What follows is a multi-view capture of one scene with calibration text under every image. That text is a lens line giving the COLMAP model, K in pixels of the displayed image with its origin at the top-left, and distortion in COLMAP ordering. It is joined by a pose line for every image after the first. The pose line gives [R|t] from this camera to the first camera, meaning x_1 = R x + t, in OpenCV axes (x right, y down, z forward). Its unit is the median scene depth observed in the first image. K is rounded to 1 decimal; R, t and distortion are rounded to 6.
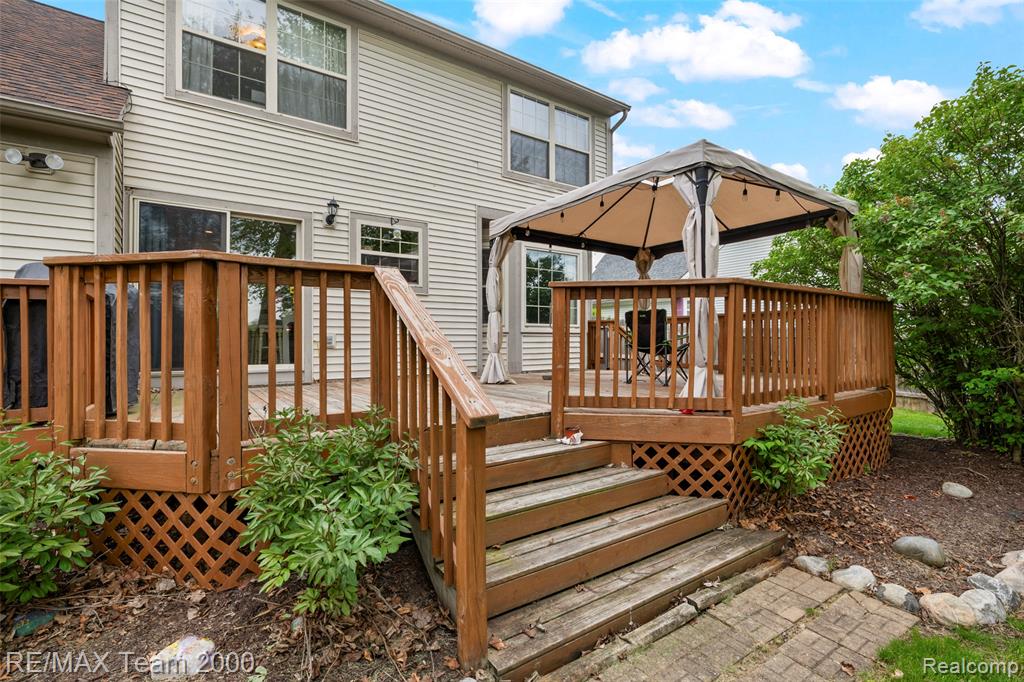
lens RADIAL K [[474.4, 0, 507.9], [0, 474.4, 334.9], [0, 0, 1]] dist [-0.002725, -0.000349]
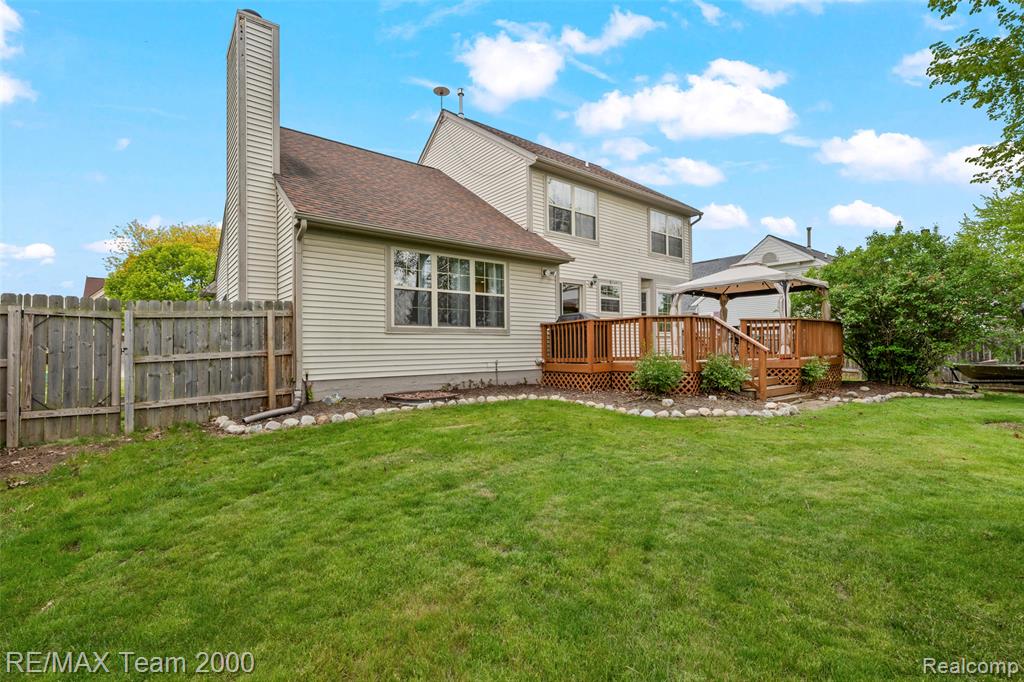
lens RADIAL K [[456.4, 0, 512.0], [0, 456.4, 341.0], [0, 0, 1]] dist [-0.001265, 0.000266]
pose [[0.997762, -0.004565, 0.066711, -1.005292], [0.004747, 0.999985, -0.002571, 0.023577], [-0.066698, 0.002882, 0.997769, -1.188733]]
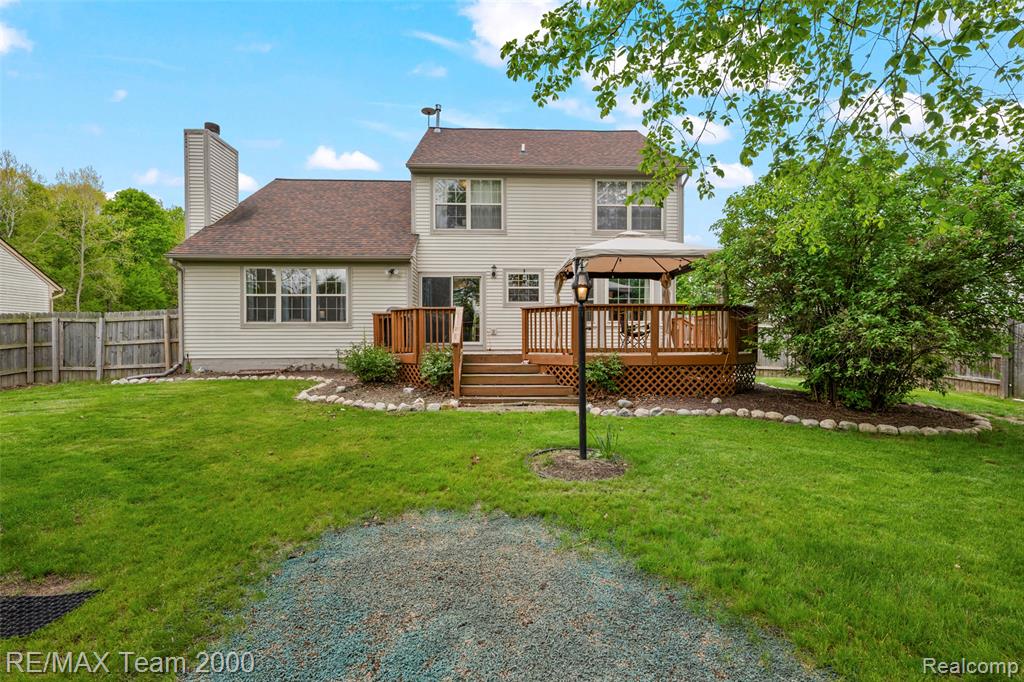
lens RADIAL K [[474.4, 0, 507.9], [0, 474.4, 334.9], [0, 0, 1]] dist [-0.002725, -0.000349]
pose [[0.844100, -0.001708, -0.536184, 0.940990], [0.006057, 0.999961, 0.006350, 0.019038], [0.536152, -0.008607, 0.844077, -0.876651]]
